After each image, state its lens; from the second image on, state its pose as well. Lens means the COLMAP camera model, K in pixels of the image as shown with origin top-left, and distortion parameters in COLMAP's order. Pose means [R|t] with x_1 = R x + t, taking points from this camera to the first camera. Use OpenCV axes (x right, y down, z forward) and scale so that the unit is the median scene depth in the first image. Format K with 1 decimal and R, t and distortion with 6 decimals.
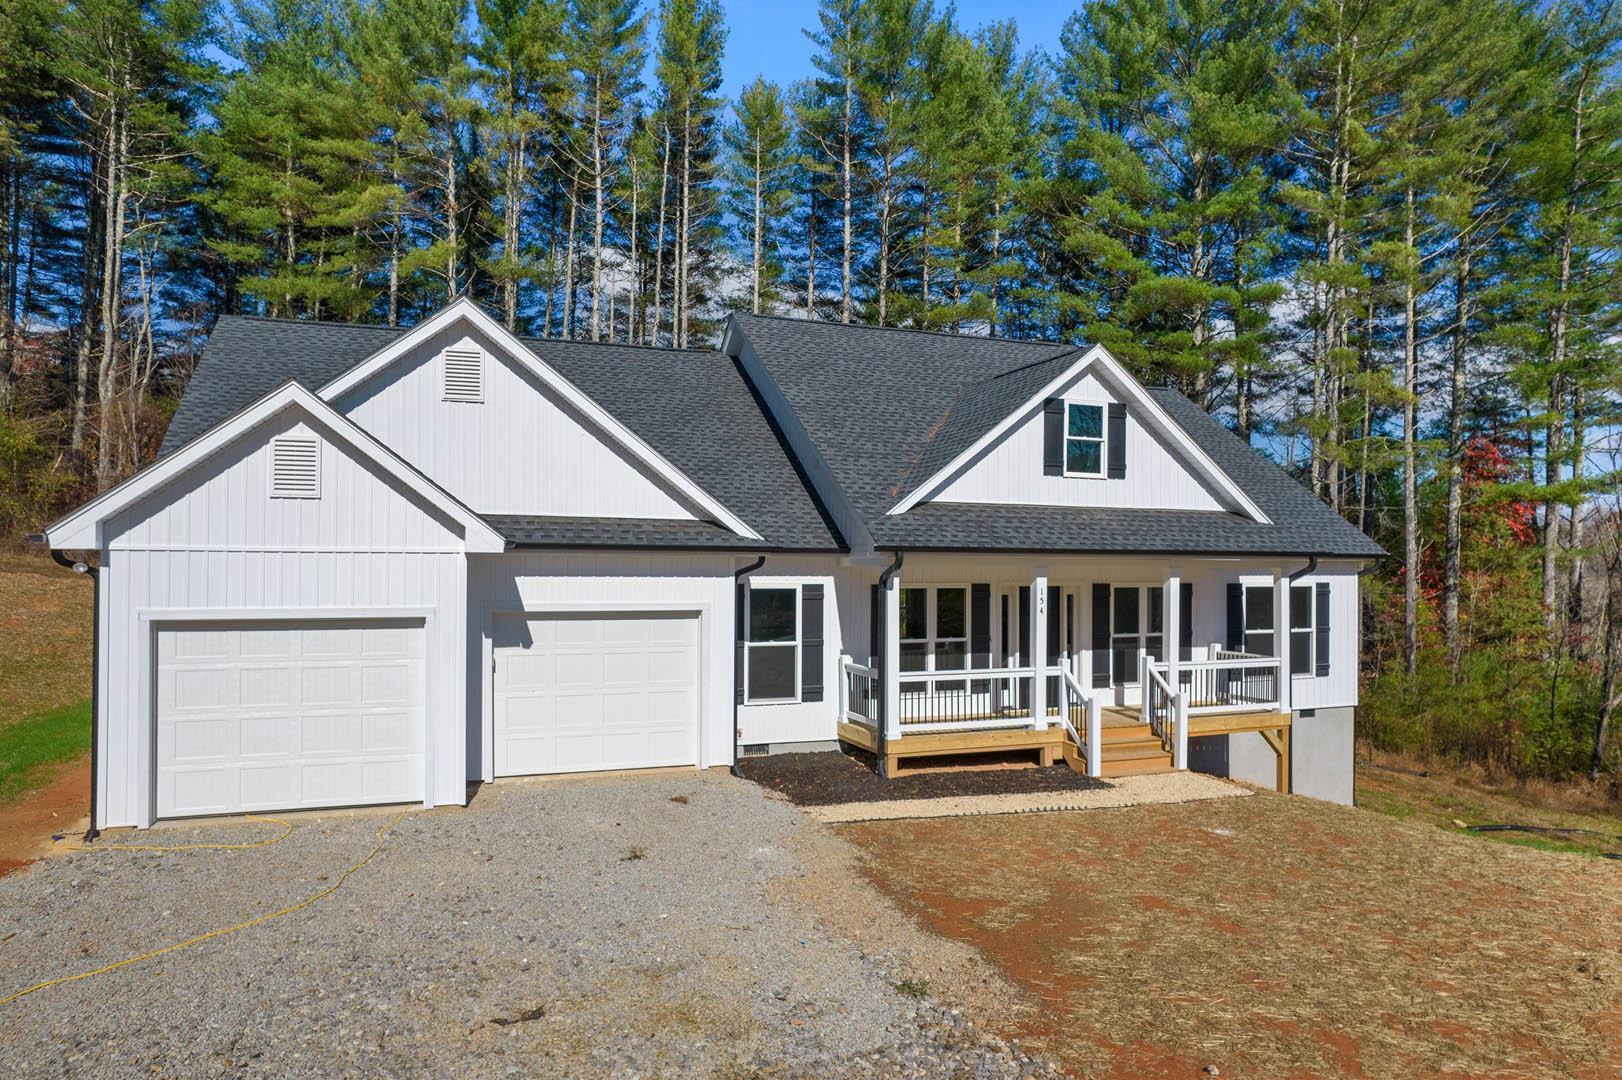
lens RADIAL K [[1027.7, 0, 819.5], [0, 1027.7, 563.3], [0, 0, 1]] dist [-0.065973, 0.054493]
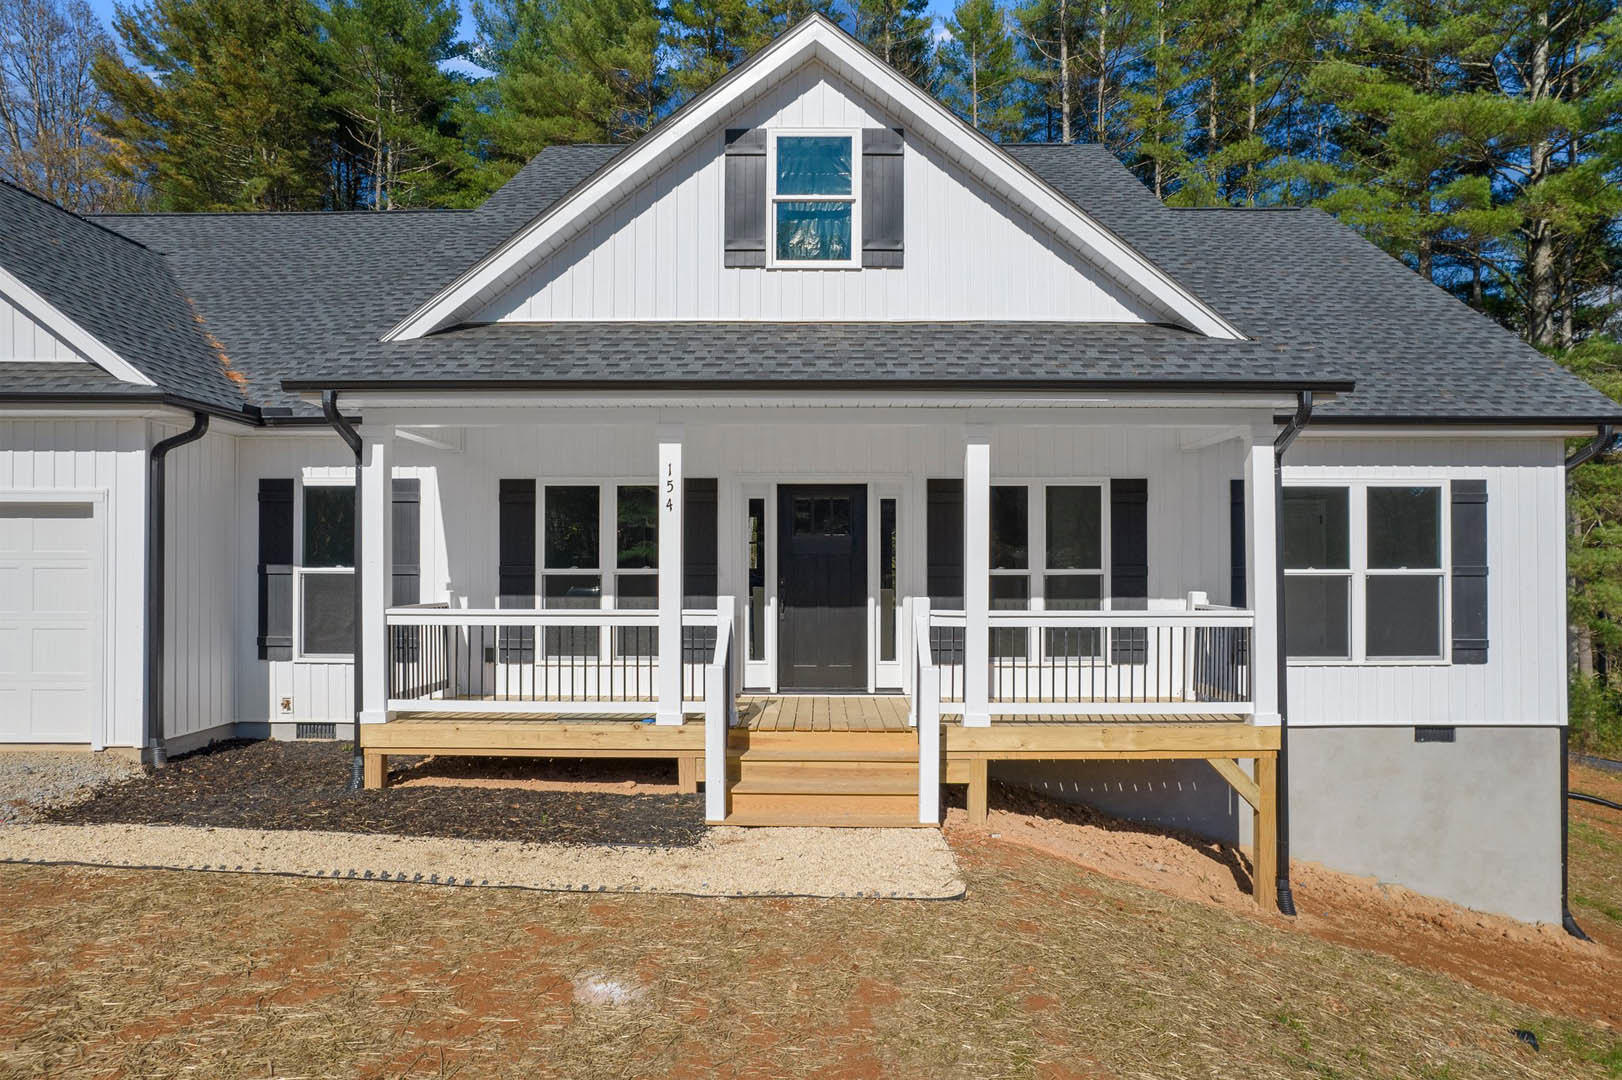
lens RADIAL K [[1027.7, 0, 812.7], [0, 1027.7, 560.7], [0, 0, 1]] dist [-0.065973, 0.054493]
pose [[0.929569, -0.004973, -0.368615, 0.458061], [0.003753, 0.999985, -0.004026, 0.073664], [0.368629, 0.002359, 0.929573, 0.494018]]
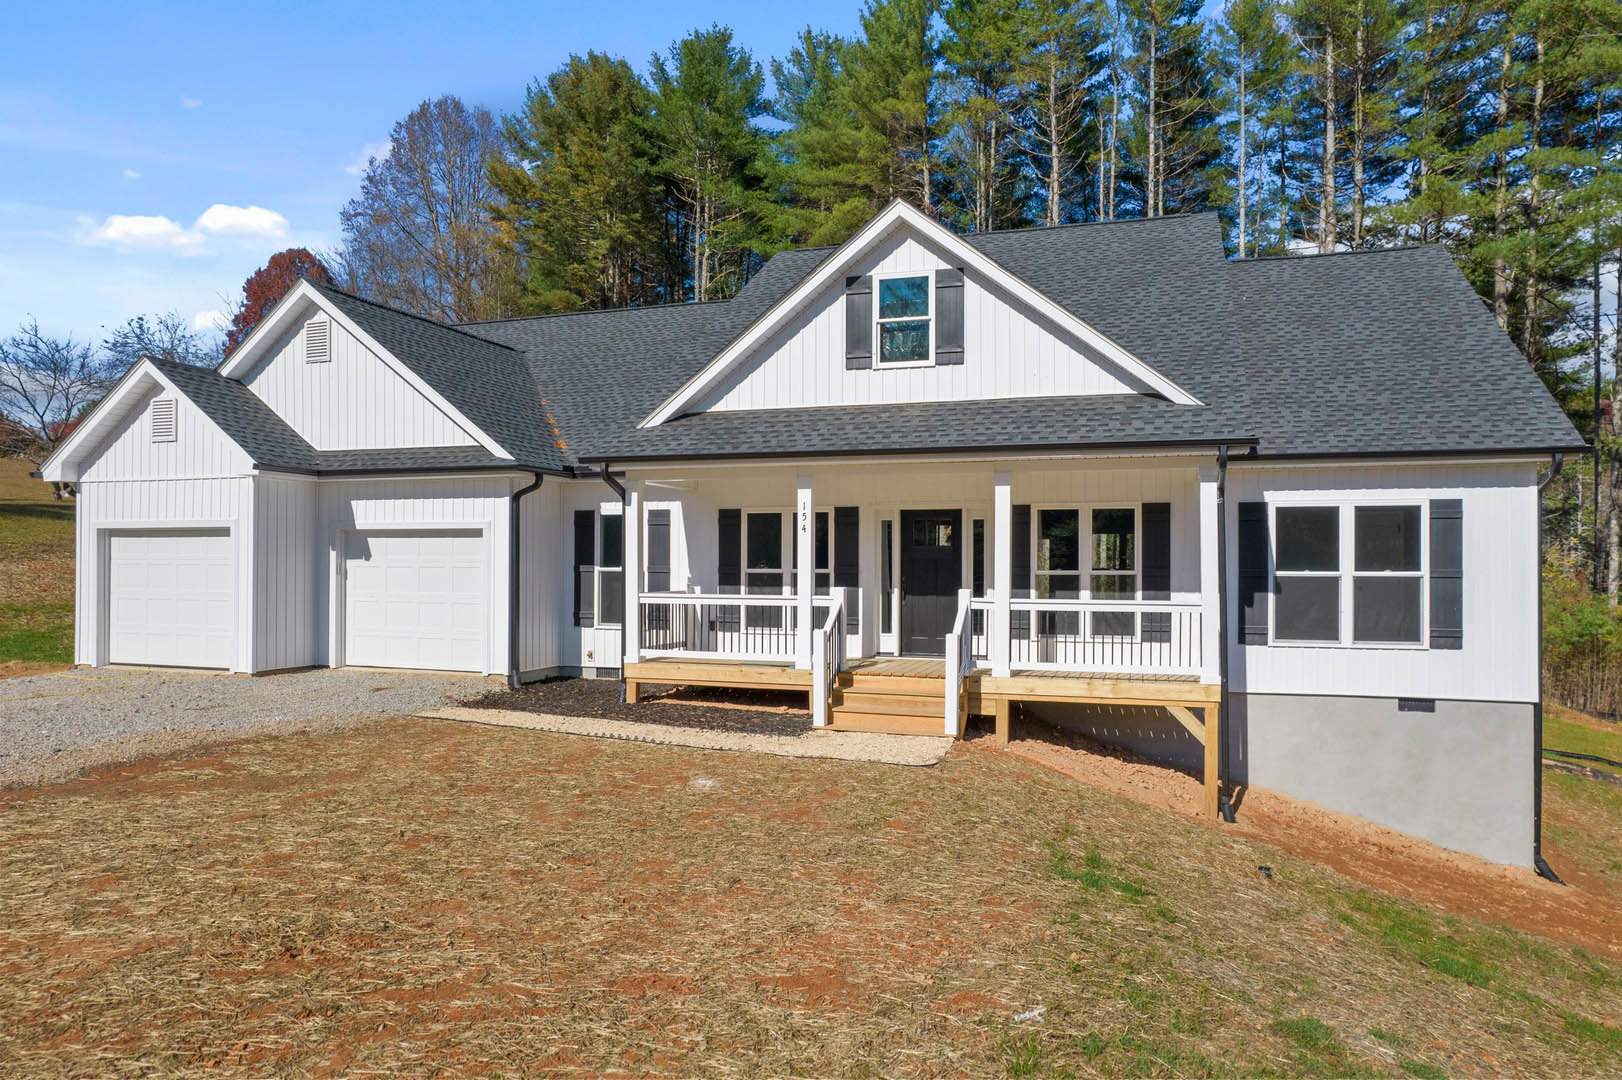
lens RADIAL K [[1027.7, 0, 822.4], [0, 1027.7, 561.4], [0, 0, 1]] dist [-0.065973, 0.054493]
pose [[0.779723, -0.003029, -0.626117, 0.714630], [0.001459, 0.999994, -0.003022, 0.071582], [0.626123, 0.001443, 0.779723, 0.328695]]
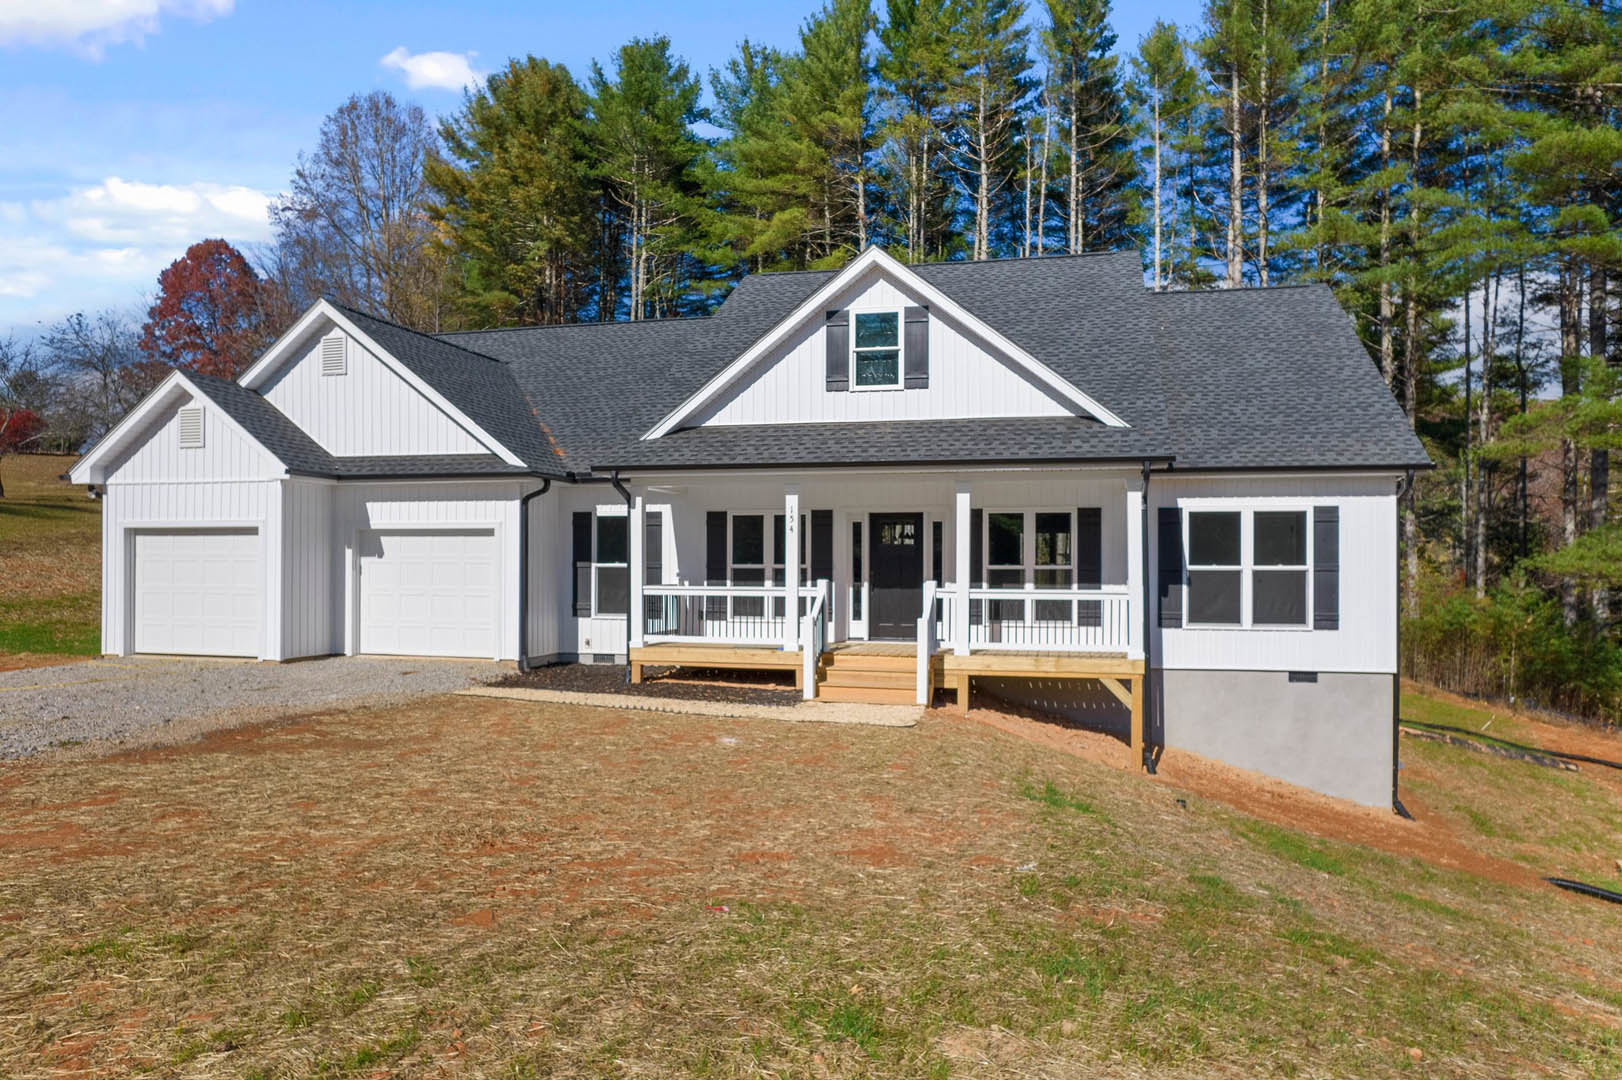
lens RADIAL K [[1027.7, 0, 822.9], [0, 1027.7, 565.7], [0, 0, 1]] dist [-0.065973, 0.054493]
pose [[0.825407, 0.000127, -0.564537, 0.747820], [0.002282, 0.999991, 0.003561, 0.073161], [0.564533, -0.004228, 0.825400, 0.196535]]
